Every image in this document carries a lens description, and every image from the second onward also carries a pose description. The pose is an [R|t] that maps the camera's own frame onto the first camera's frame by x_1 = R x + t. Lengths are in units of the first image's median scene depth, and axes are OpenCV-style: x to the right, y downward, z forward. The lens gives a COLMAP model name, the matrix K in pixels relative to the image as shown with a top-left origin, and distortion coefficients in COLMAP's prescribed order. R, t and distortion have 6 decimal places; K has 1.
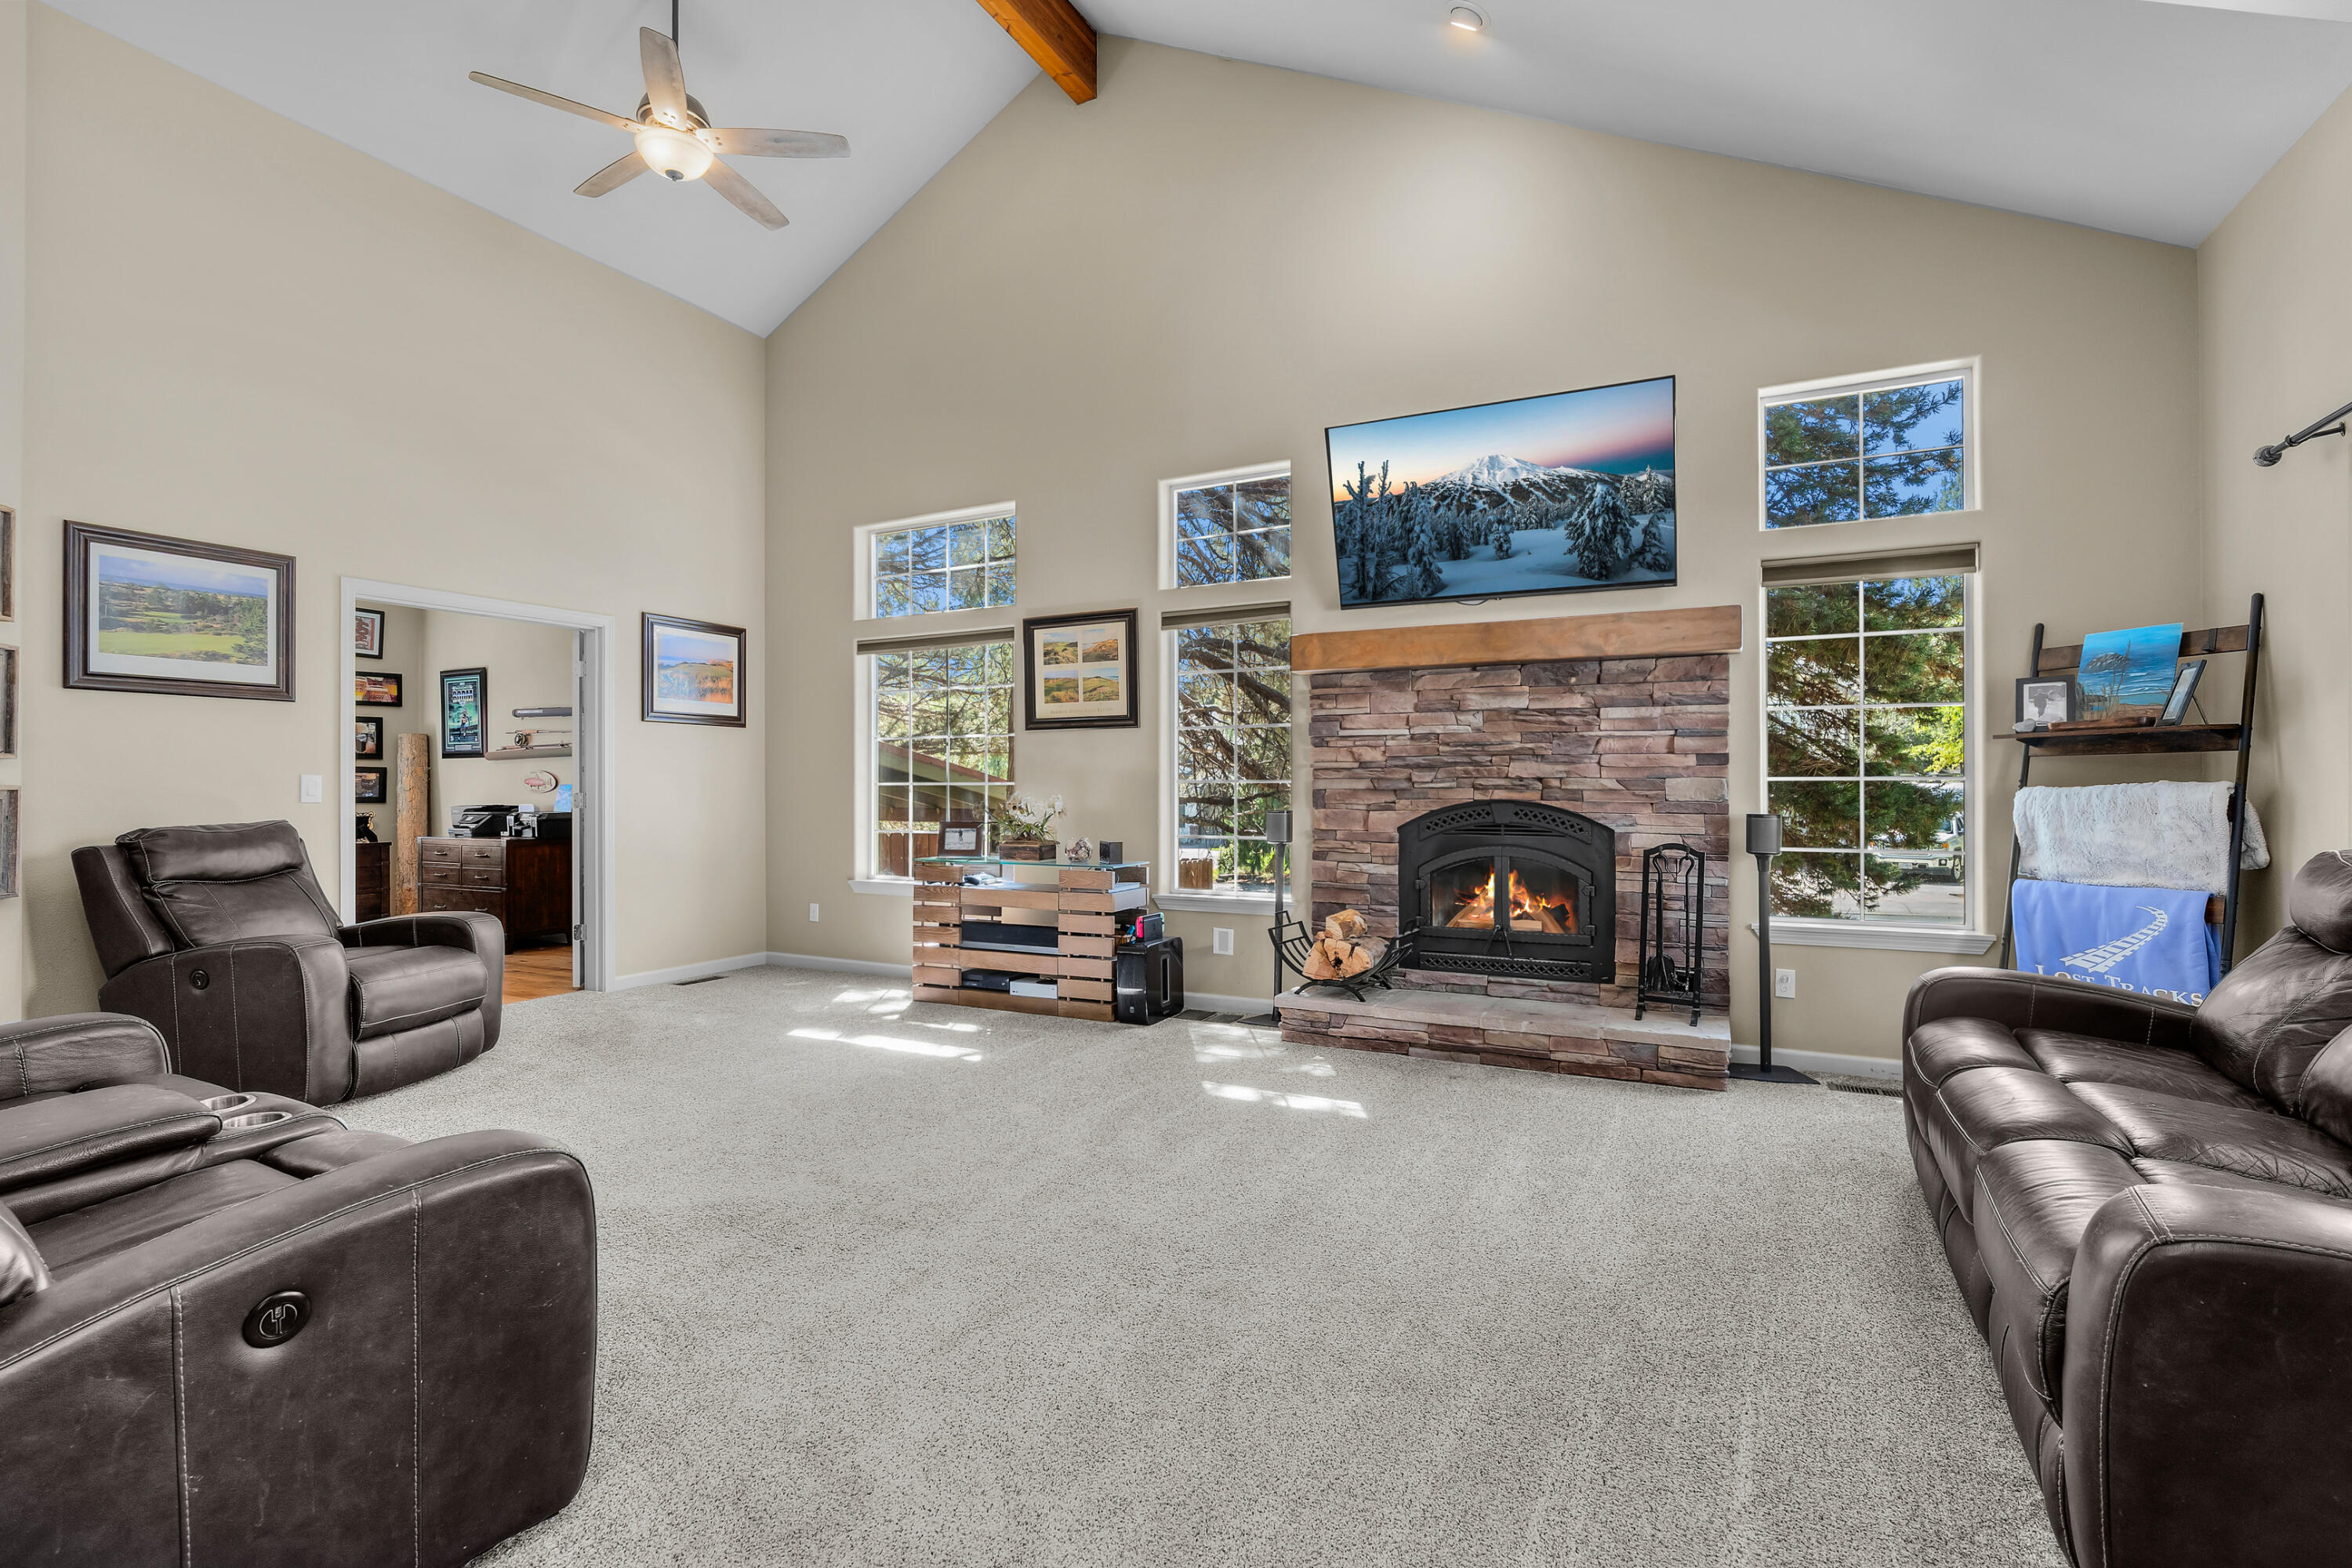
lens RADIAL K [[1074.1, 0, 1177.2], [0, 1074.1, 828.8], [0, 0, 1]] dist [-0.023621, -0.000486]
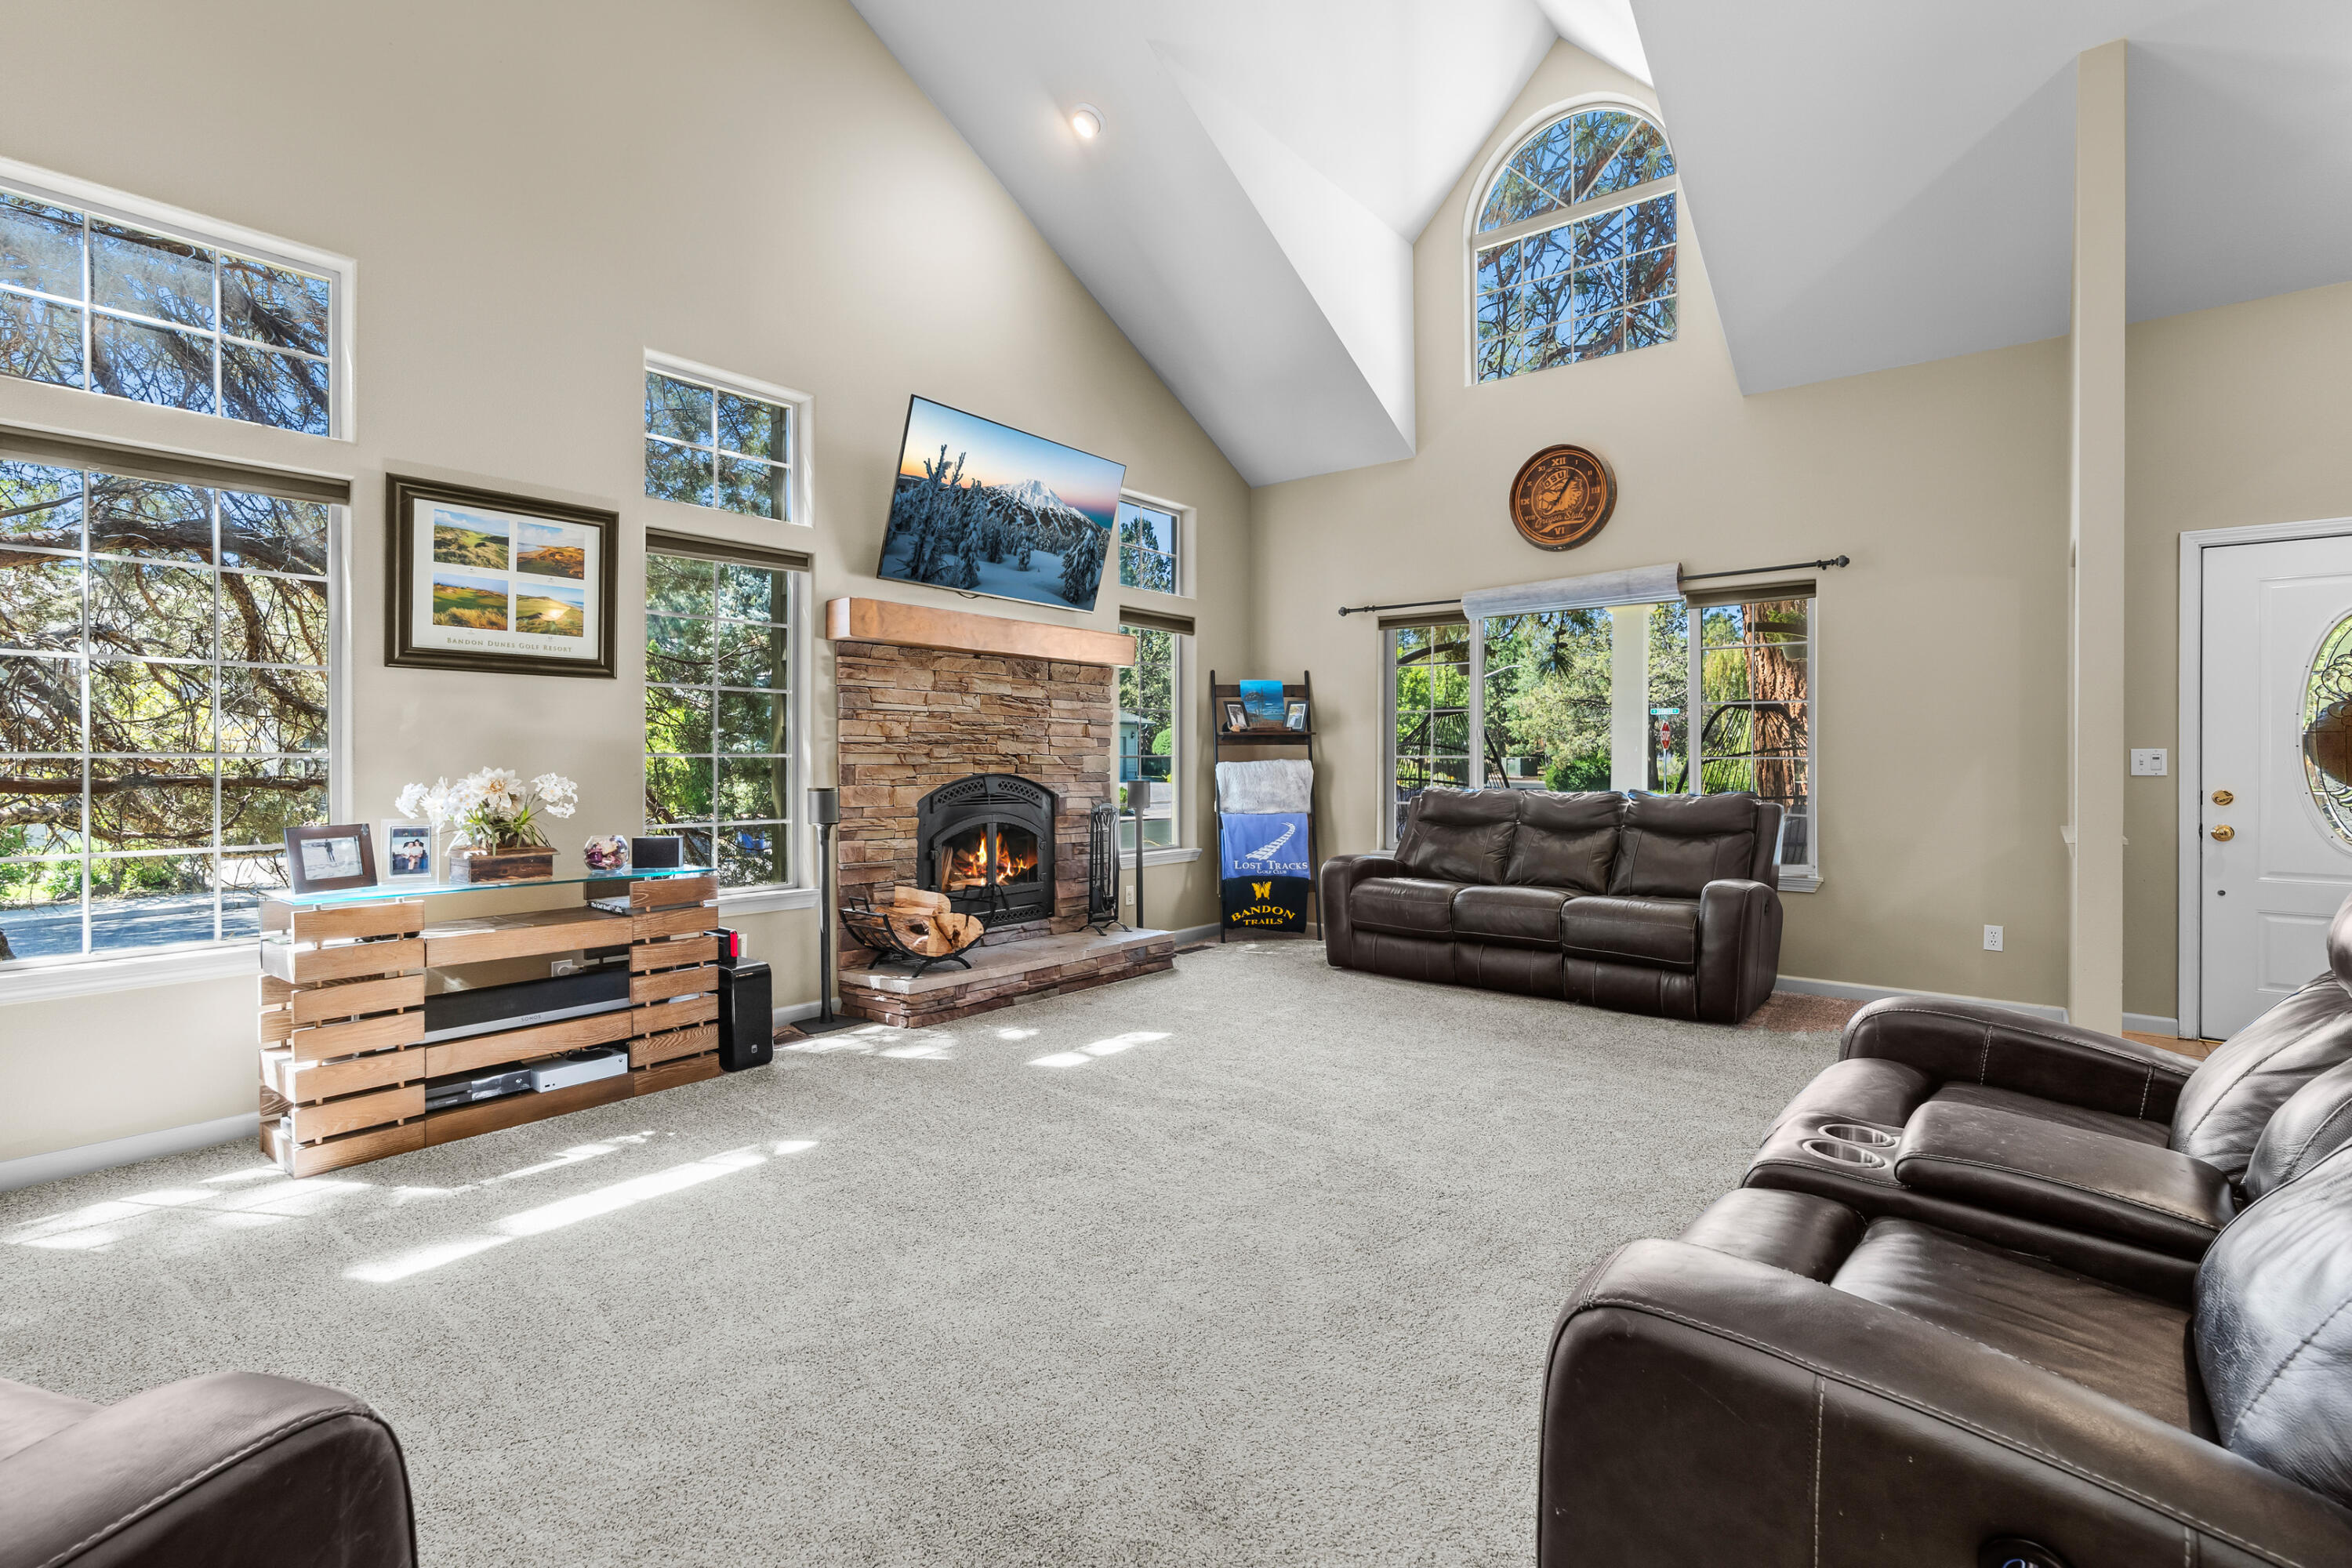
lens RADIAL K [[1076.3, 0, 1176.0], [0, 1076.3, 784.0], [0, 0, 1]] dist [0.000436, -0.000045]
pose [[0.195764, -0.019525, 0.980457, -0.776375], [0.035733, 0.999280, 0.012765, -0.022772], [-0.980000, 0.032536, 0.196321, 0.569524]]
